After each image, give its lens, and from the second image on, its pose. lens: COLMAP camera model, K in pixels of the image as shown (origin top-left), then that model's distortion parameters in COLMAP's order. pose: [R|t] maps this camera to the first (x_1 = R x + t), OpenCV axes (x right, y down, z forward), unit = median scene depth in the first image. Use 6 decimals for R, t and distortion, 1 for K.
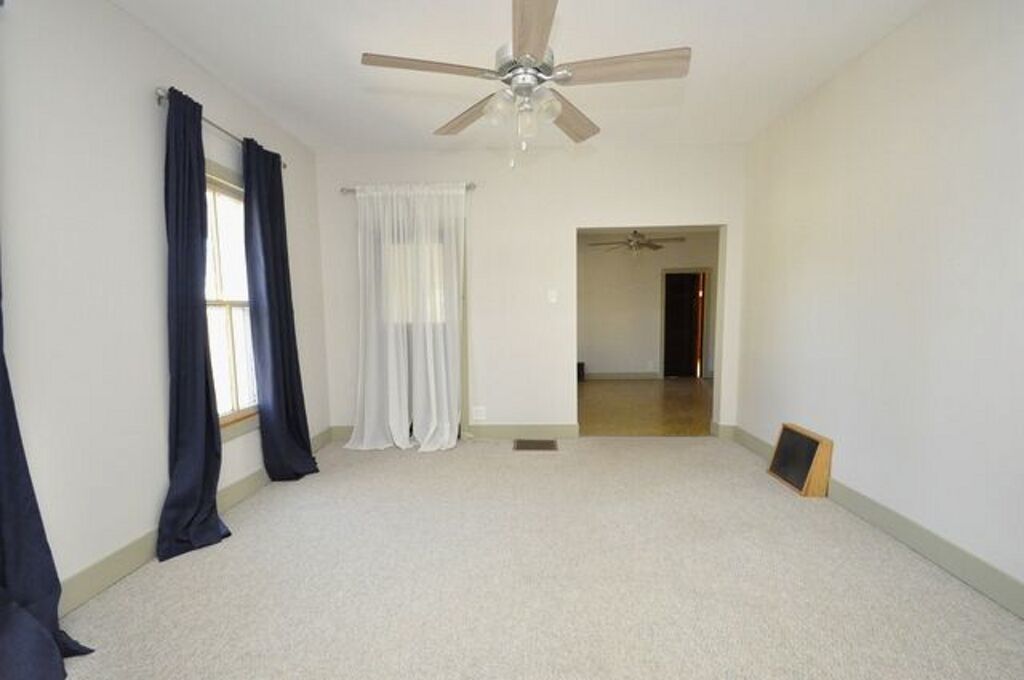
lens RADIAL K [[447.1, 0, 509.4], [0, 447.1, 357.3], [0, 0, 1]] dist [0.002228, -0.013483]
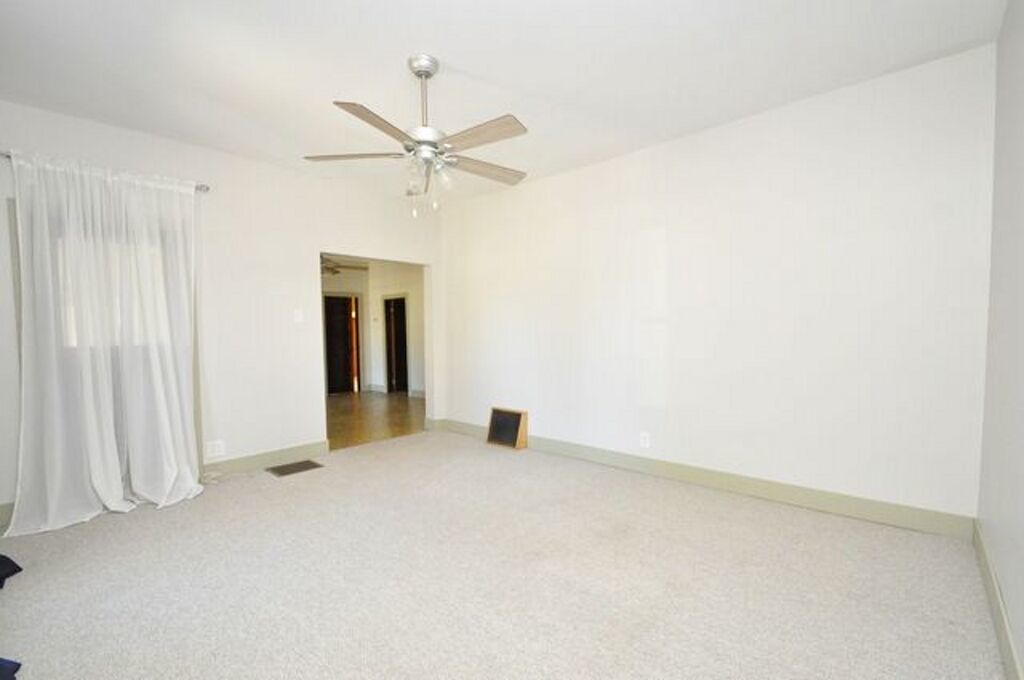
lens RADIAL K [[447.1, 0, 509.4], [0, 447.1, 357.3], [0, 0, 1]] dist [0.002228, -0.013483]
pose [[0.639389, -0.041039, 0.767787, -0.377144], [0.077194, 0.996955, -0.010996, 0.003112], [-0.764999, 0.066299, 0.640610, 0.007456]]
